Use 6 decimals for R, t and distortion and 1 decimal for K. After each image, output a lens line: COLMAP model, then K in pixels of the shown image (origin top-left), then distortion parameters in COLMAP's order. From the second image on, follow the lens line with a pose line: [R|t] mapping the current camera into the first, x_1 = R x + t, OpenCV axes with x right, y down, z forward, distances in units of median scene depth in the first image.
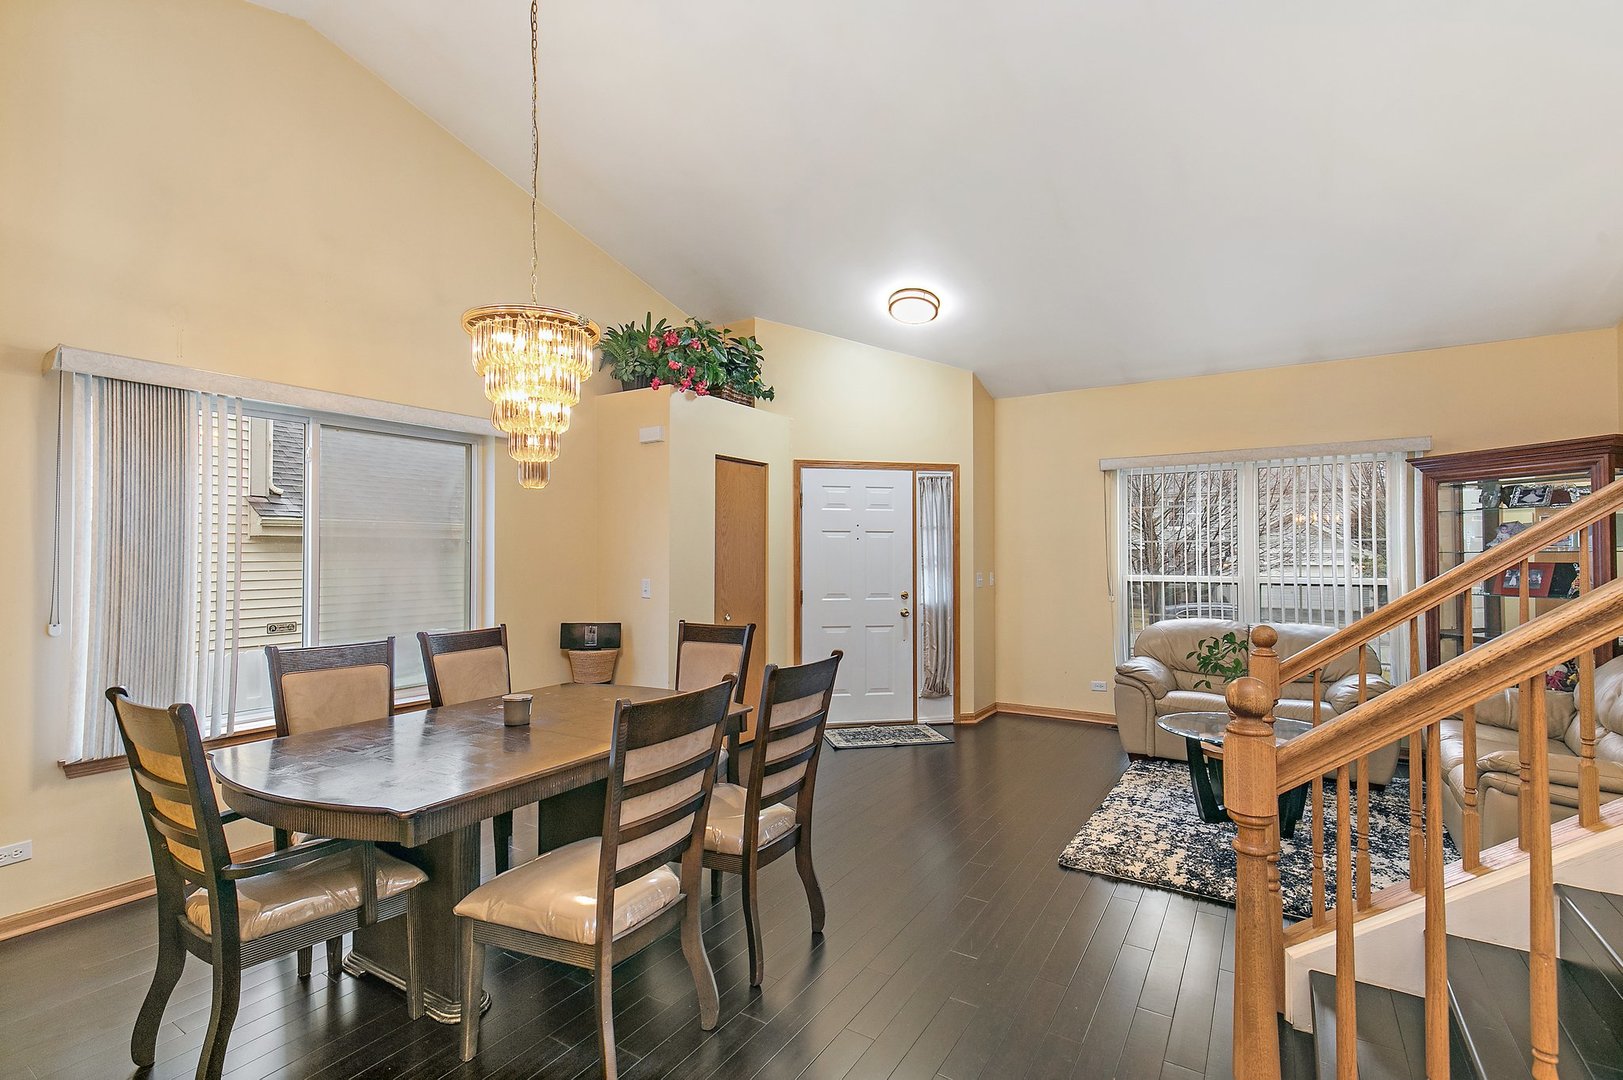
lens RADIAL K [[733.5, 0, 811.5], [0, 733.5, 540.0], [0, 0, 1]] dist [0.001531, 0.000154]
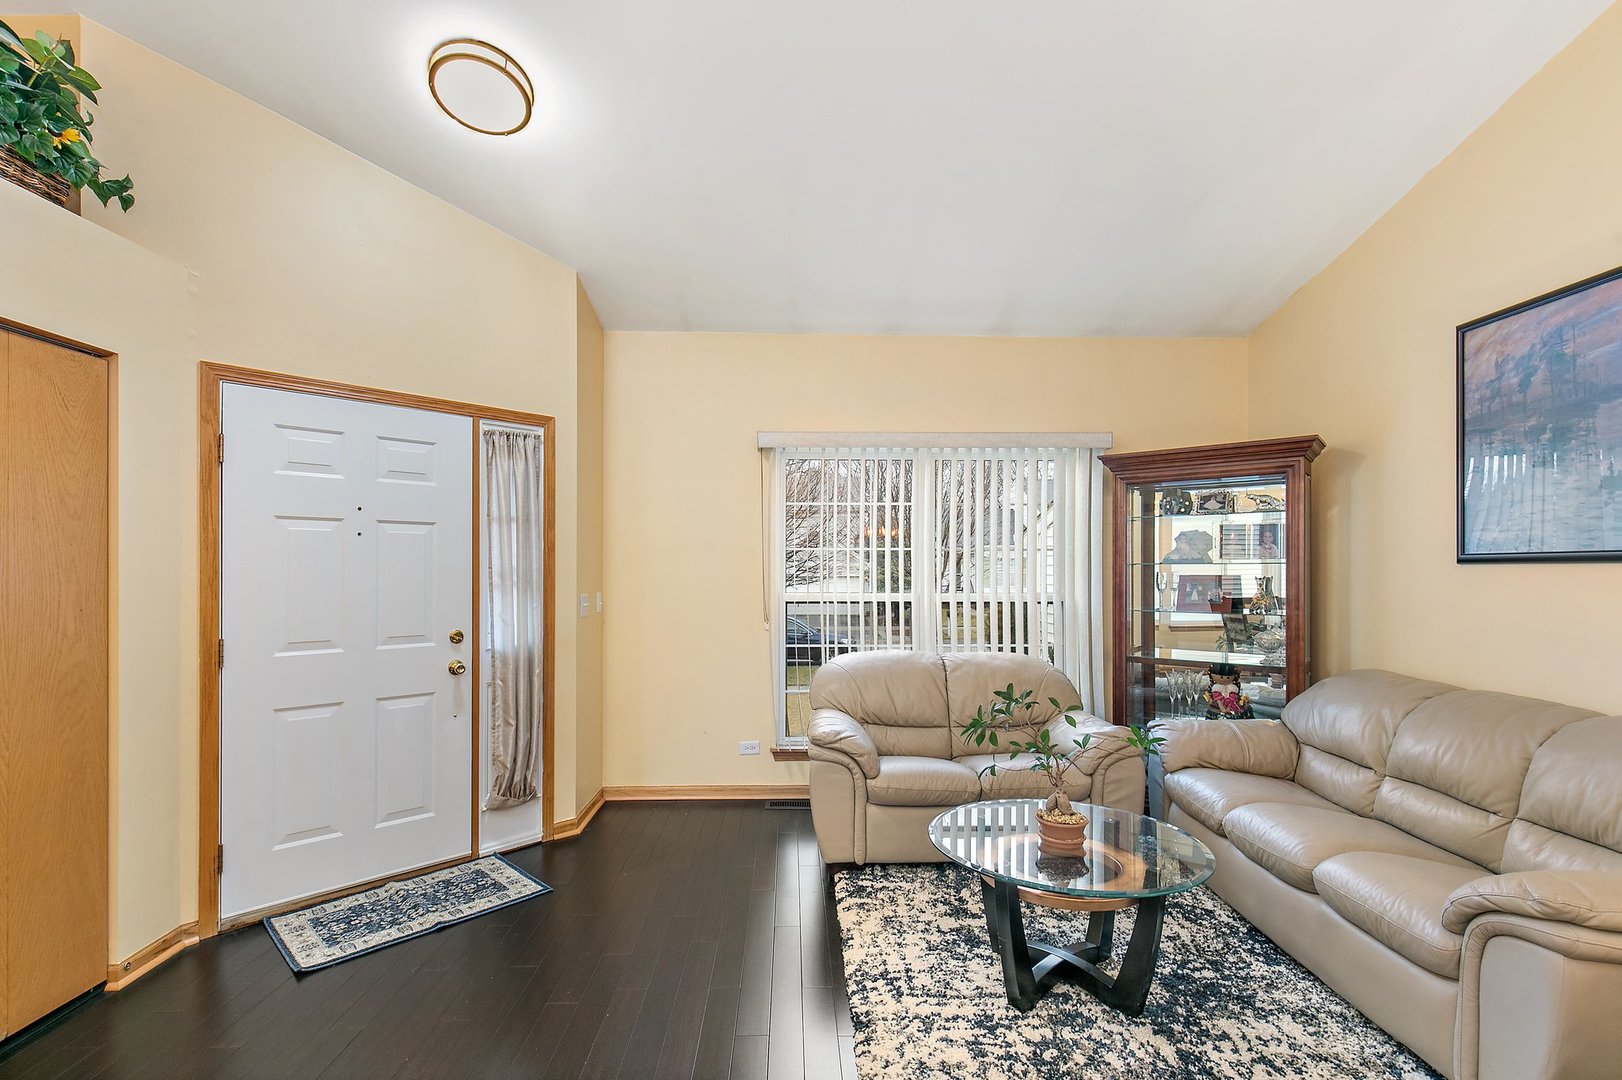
lens RADIAL K [[755.6, 0, 812.6], [0, 755.6, 566.6], [0, 0, 1]] dist [0.004008, 0.000513]
pose [[0.832010, 0.001990, 0.554758, 0.033141], [-0.013089, 0.999786, 0.016045, 0.008763], [-0.554607, -0.020611, 0.831857, 0.377666]]
